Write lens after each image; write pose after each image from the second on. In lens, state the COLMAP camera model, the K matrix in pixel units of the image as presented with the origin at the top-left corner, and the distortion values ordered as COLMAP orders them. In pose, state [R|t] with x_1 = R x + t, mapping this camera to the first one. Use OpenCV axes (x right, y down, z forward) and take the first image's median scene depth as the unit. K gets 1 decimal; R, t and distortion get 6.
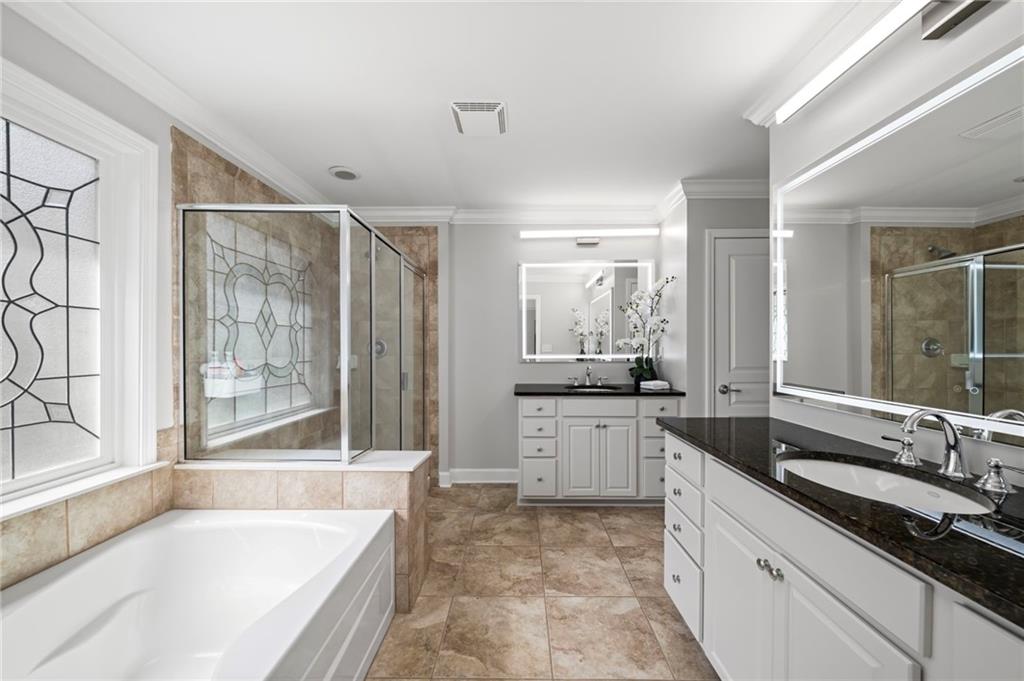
lens RADIAL K [[376.0, 0, 510.9], [0, 376.0, 345.3], [0, 0, 1]] dist [-0.001878, -0.000302]
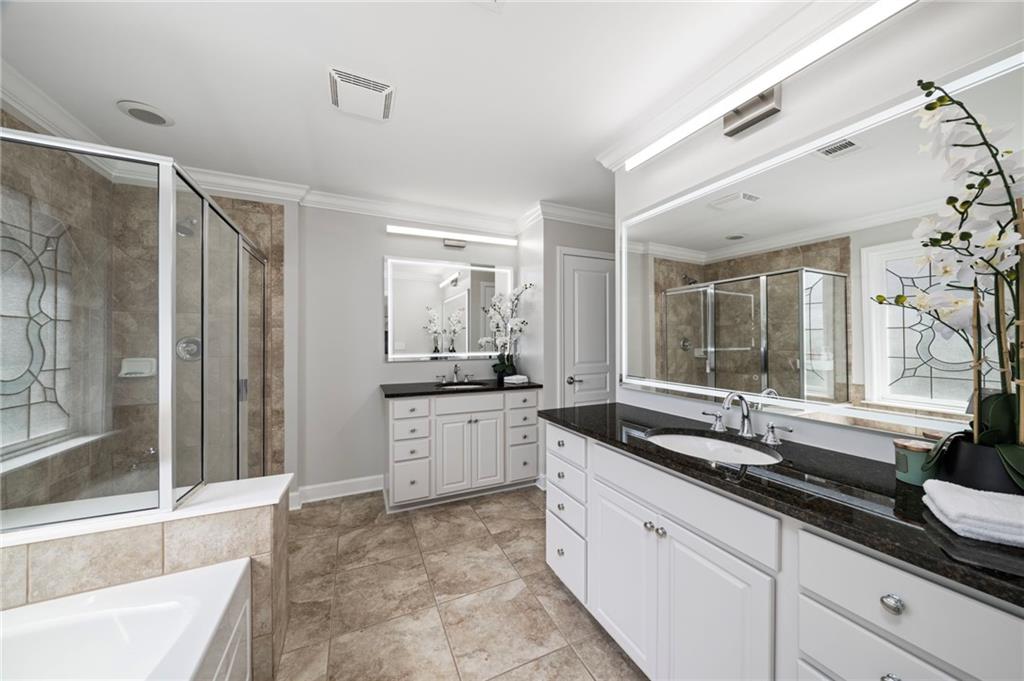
lens RADIAL K [[356.0, 0, 515.7], [0, 356.0, 337.8], [0, 0, 1]] dist [0.001650, -0.000478]
pose [[0.898798, 0.003242, 0.438352, -0.097222], [0.000607, 0.999962, -0.008641, -0.010475], [-0.438363, 0.008032, 0.898762, 0.055375]]
